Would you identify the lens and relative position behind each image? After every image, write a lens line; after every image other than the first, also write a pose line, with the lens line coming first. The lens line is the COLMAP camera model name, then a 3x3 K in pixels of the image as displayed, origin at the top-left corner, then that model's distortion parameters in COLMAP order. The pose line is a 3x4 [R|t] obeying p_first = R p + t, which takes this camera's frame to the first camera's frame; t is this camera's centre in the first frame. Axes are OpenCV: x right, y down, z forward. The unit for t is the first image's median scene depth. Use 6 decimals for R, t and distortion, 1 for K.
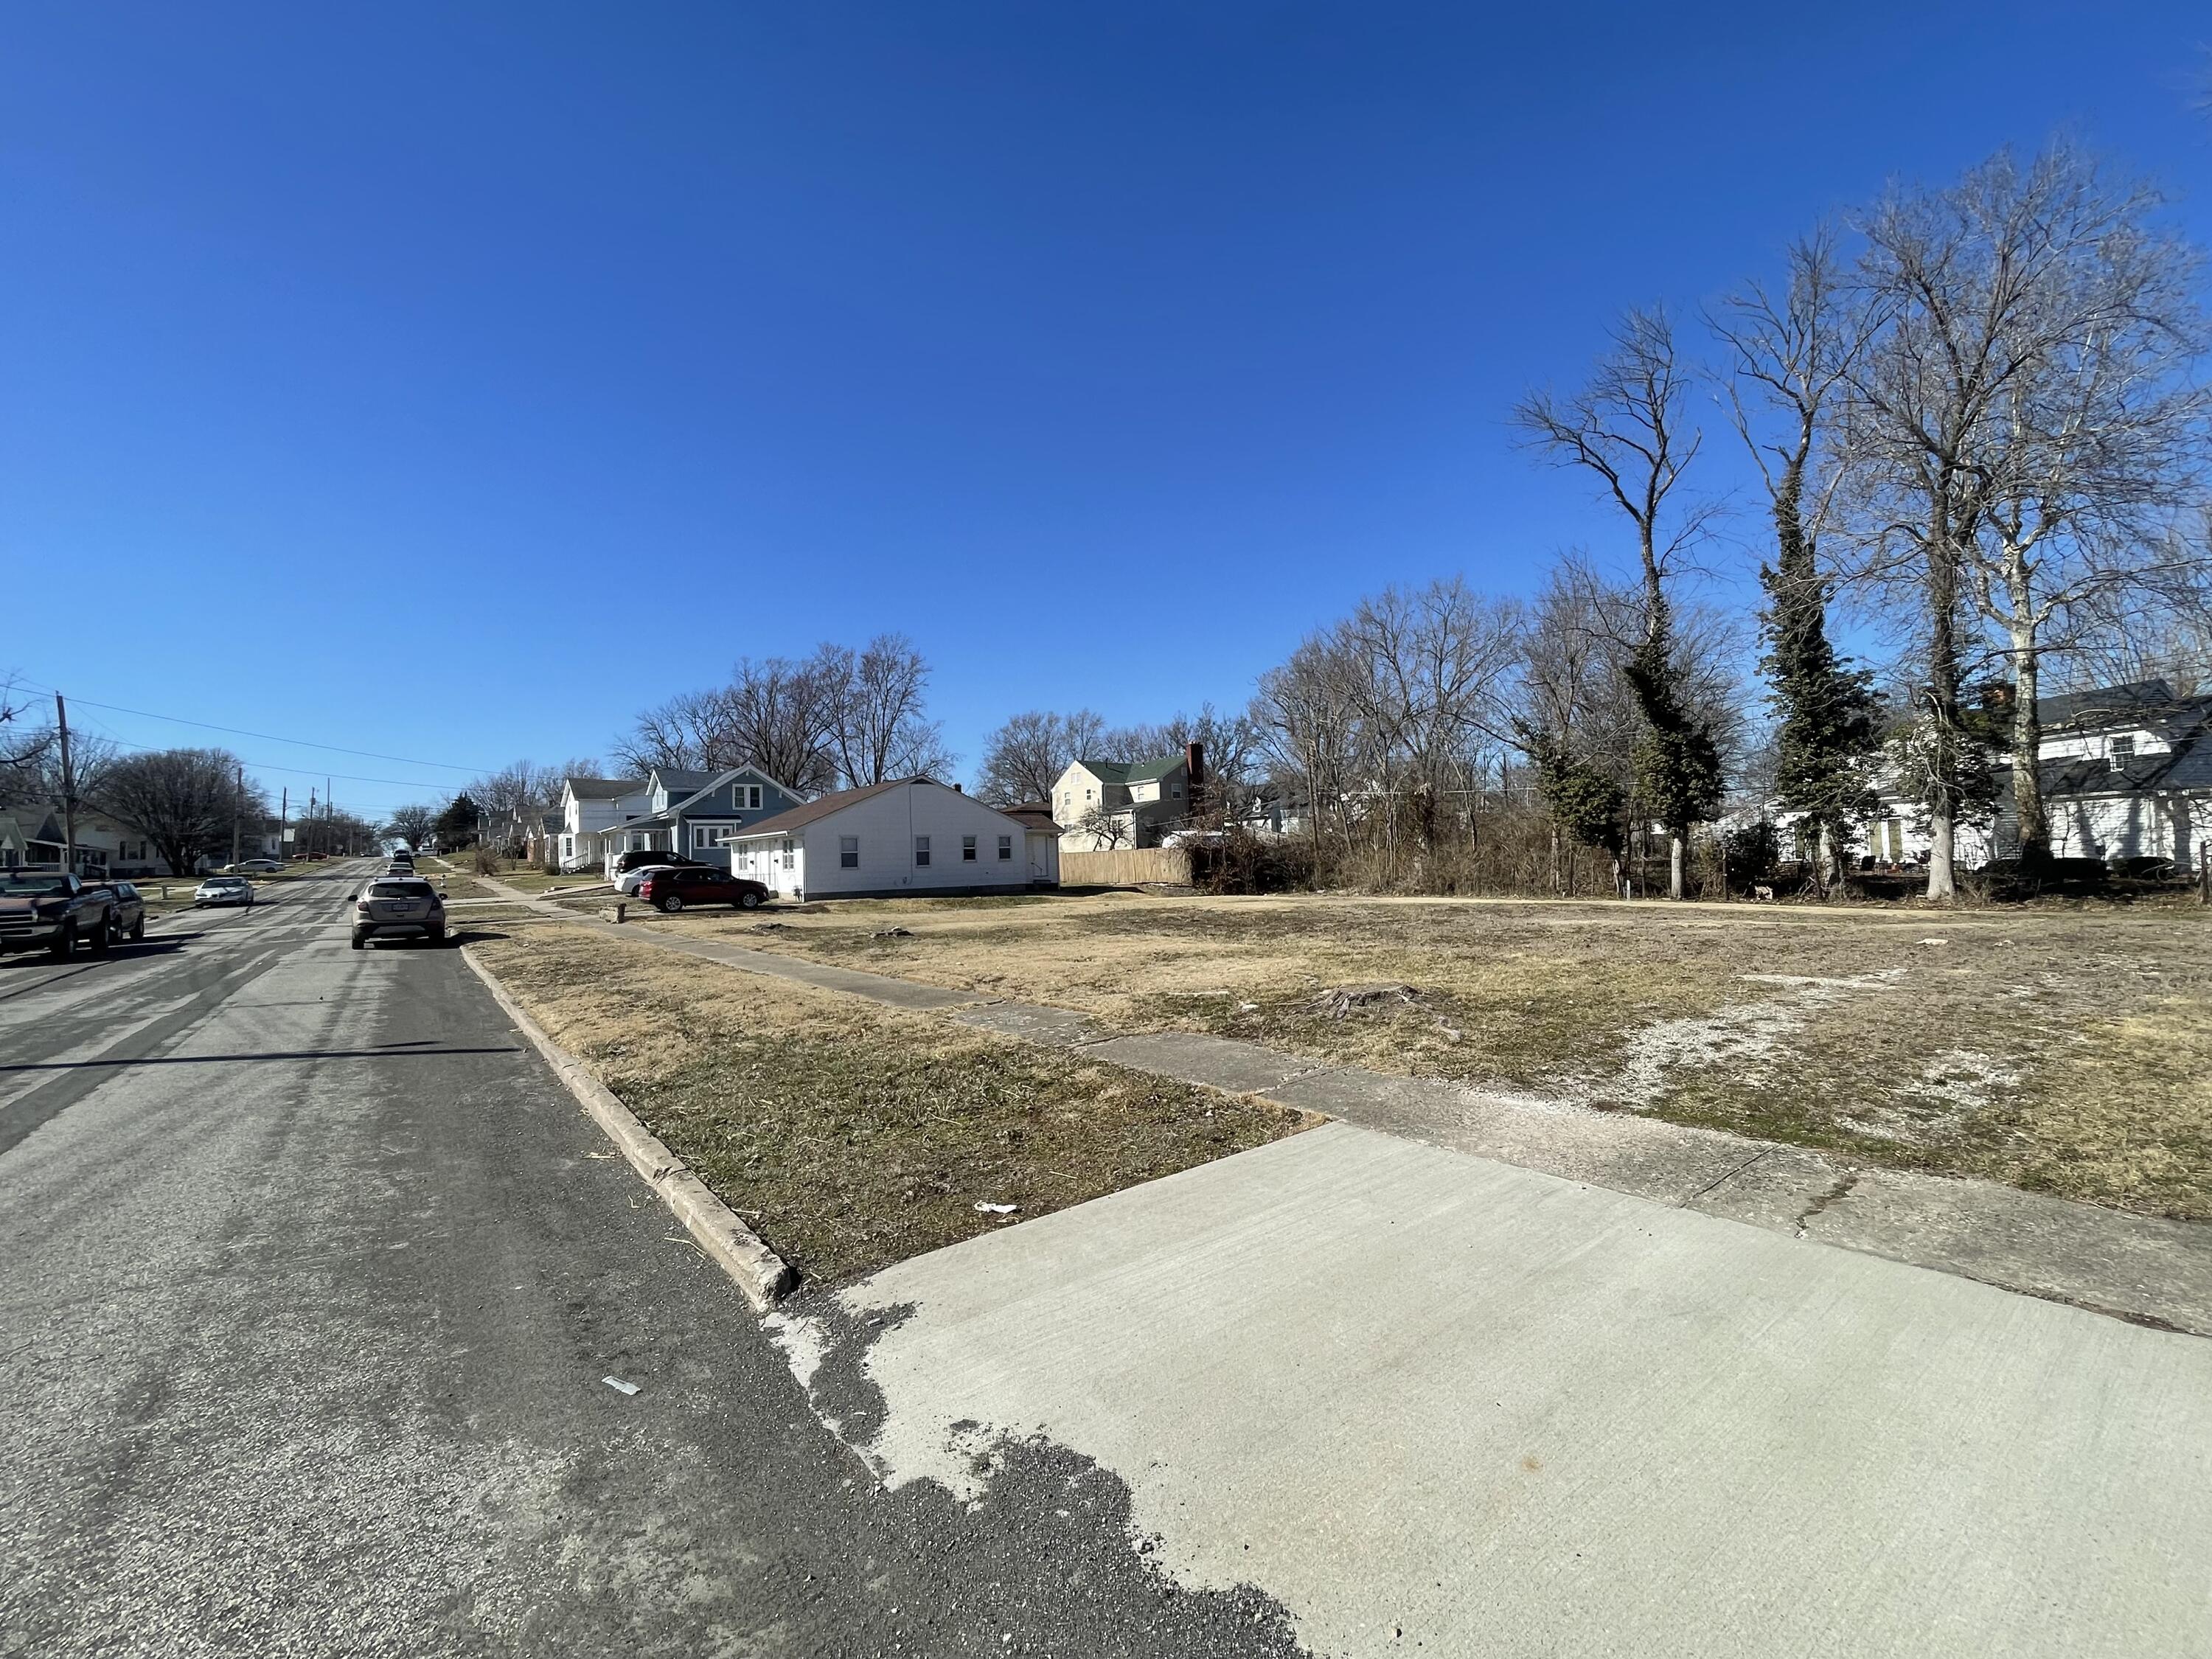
lens RADIAL K [[942.1, 0, 1106.0], [0, 942.1, 829.5], [0, 0, 1]] dist [0.000731, -0.001514]
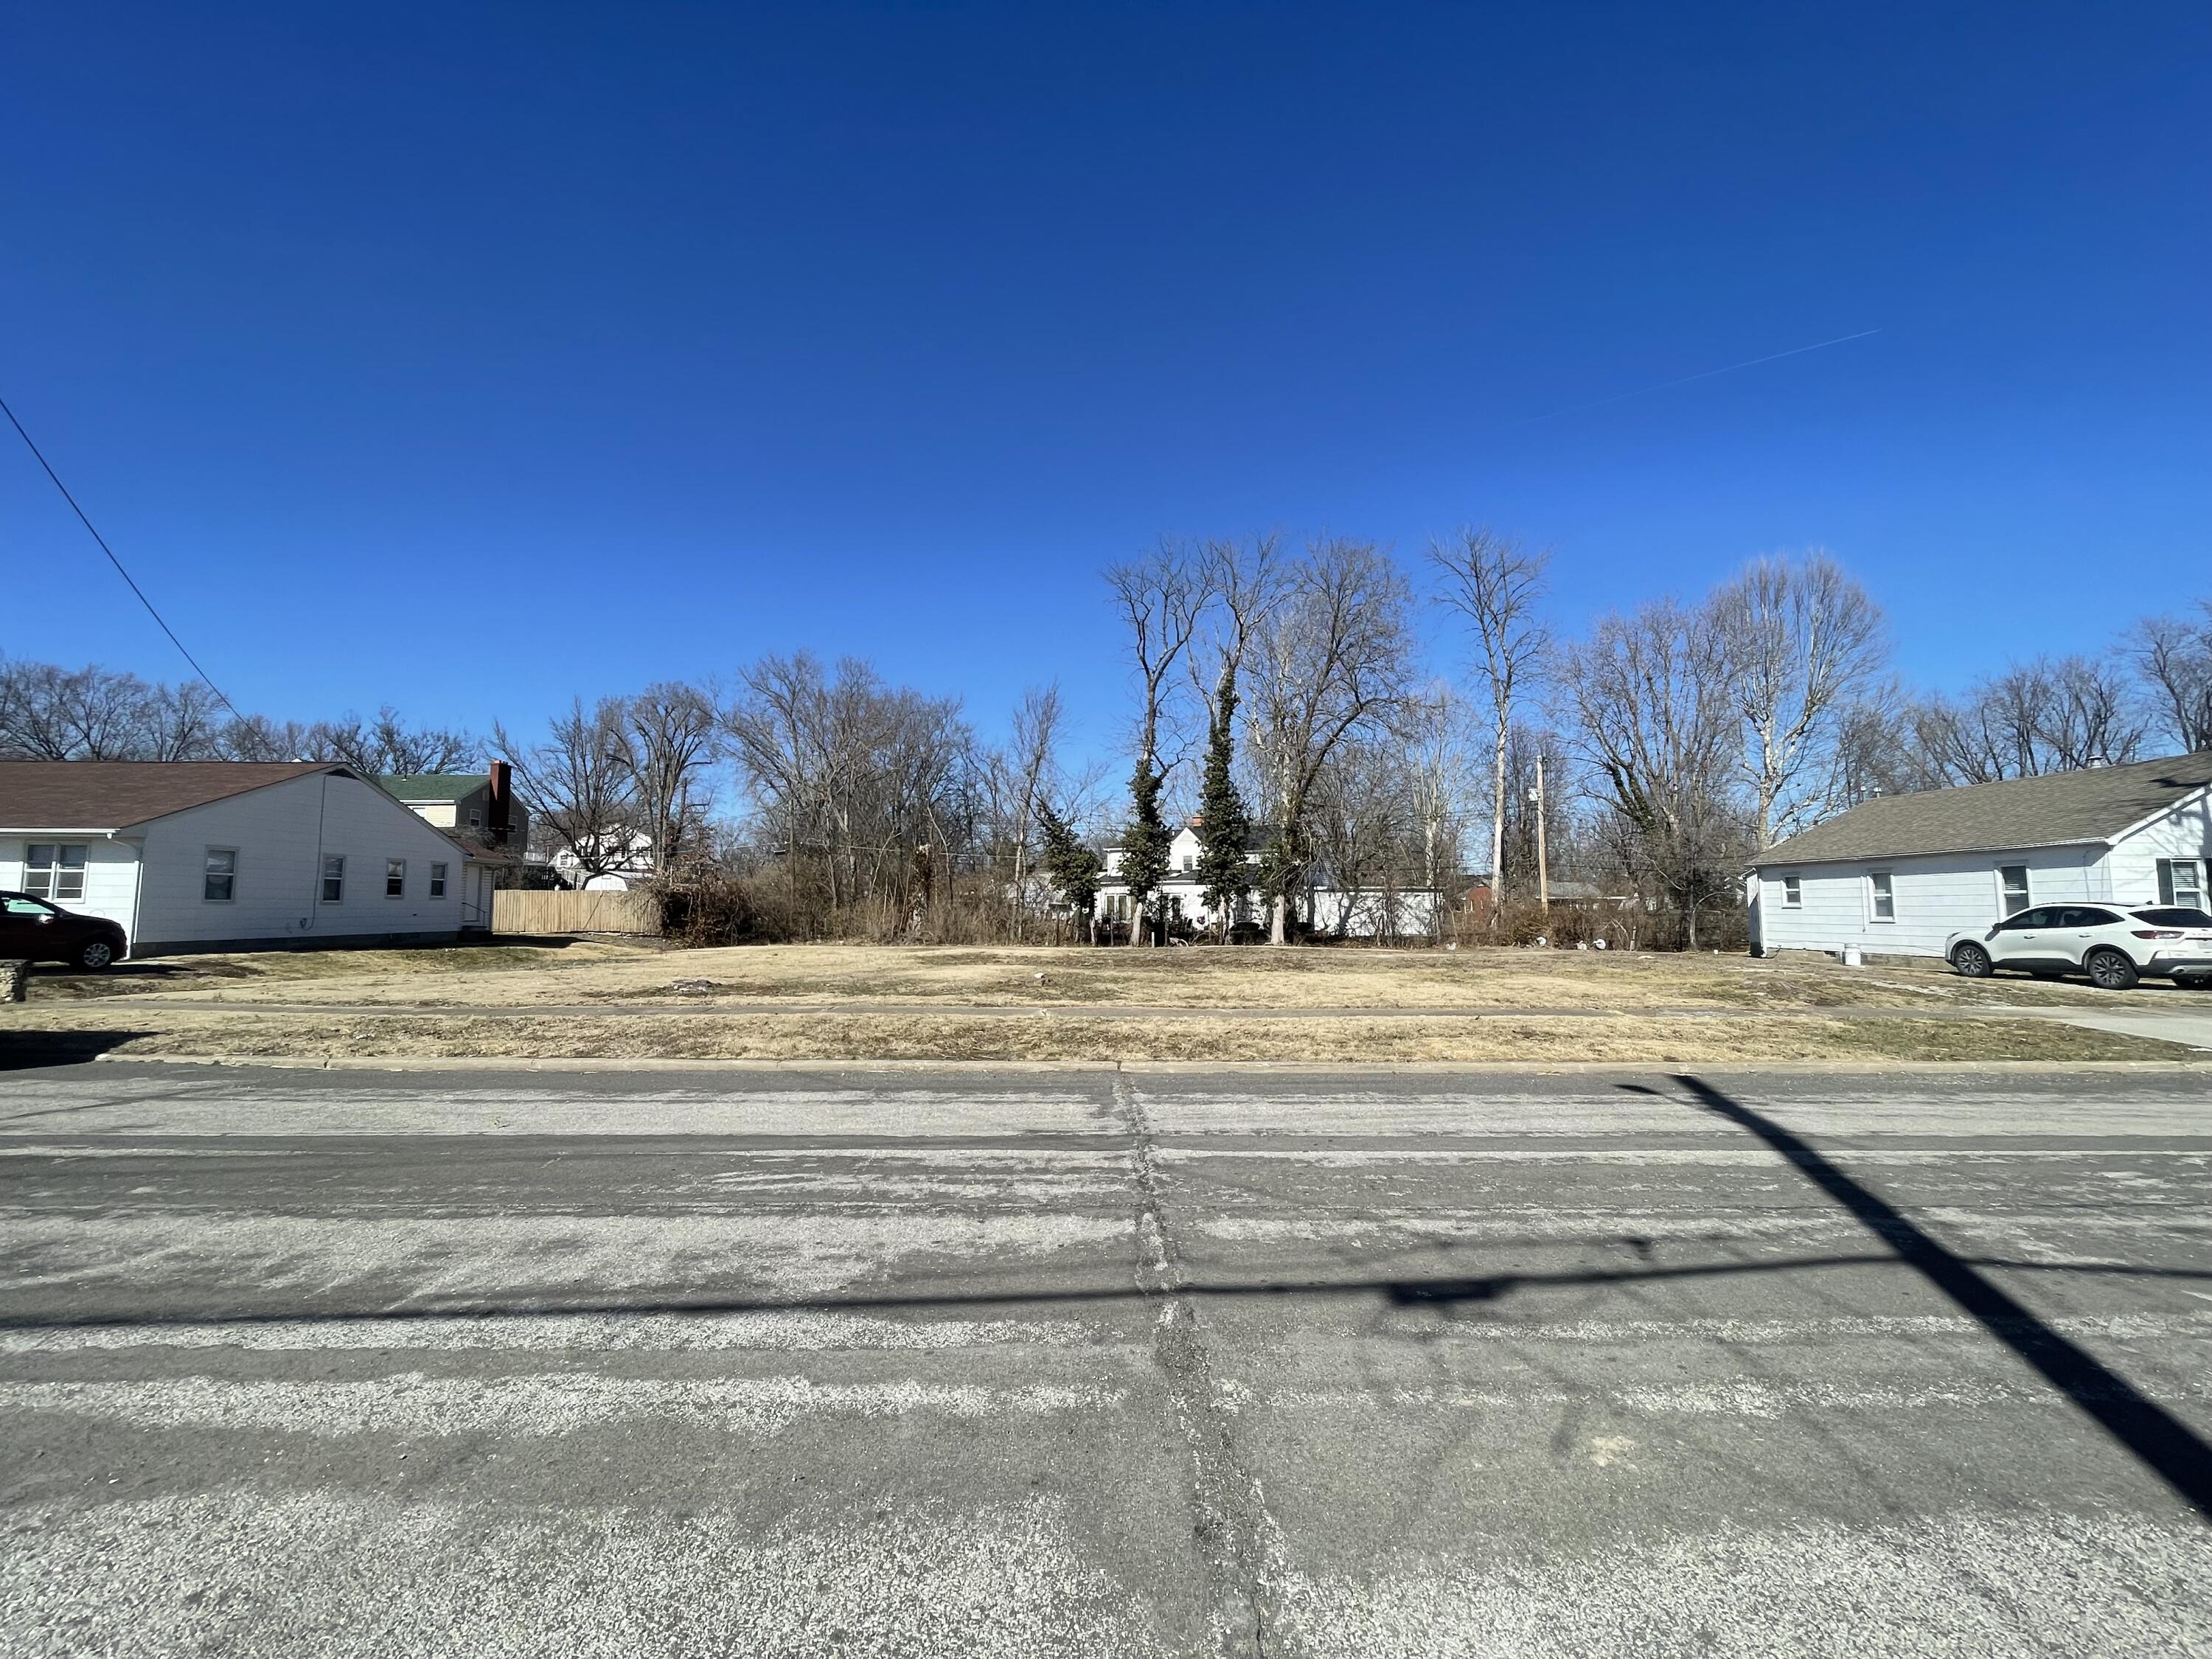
lens RADIAL K [[894.9, 0, 1106.0], [0, 894.9, 829.5], [0, 0, 1]] dist [0.000339, -0.000135]
pose [[0.593611, 0.102861, 0.798151, -0.392949], [-0.050578, 0.994606, -0.090562, 0.018746], [-0.803161, 0.013390, 0.595612, 0.201565]]
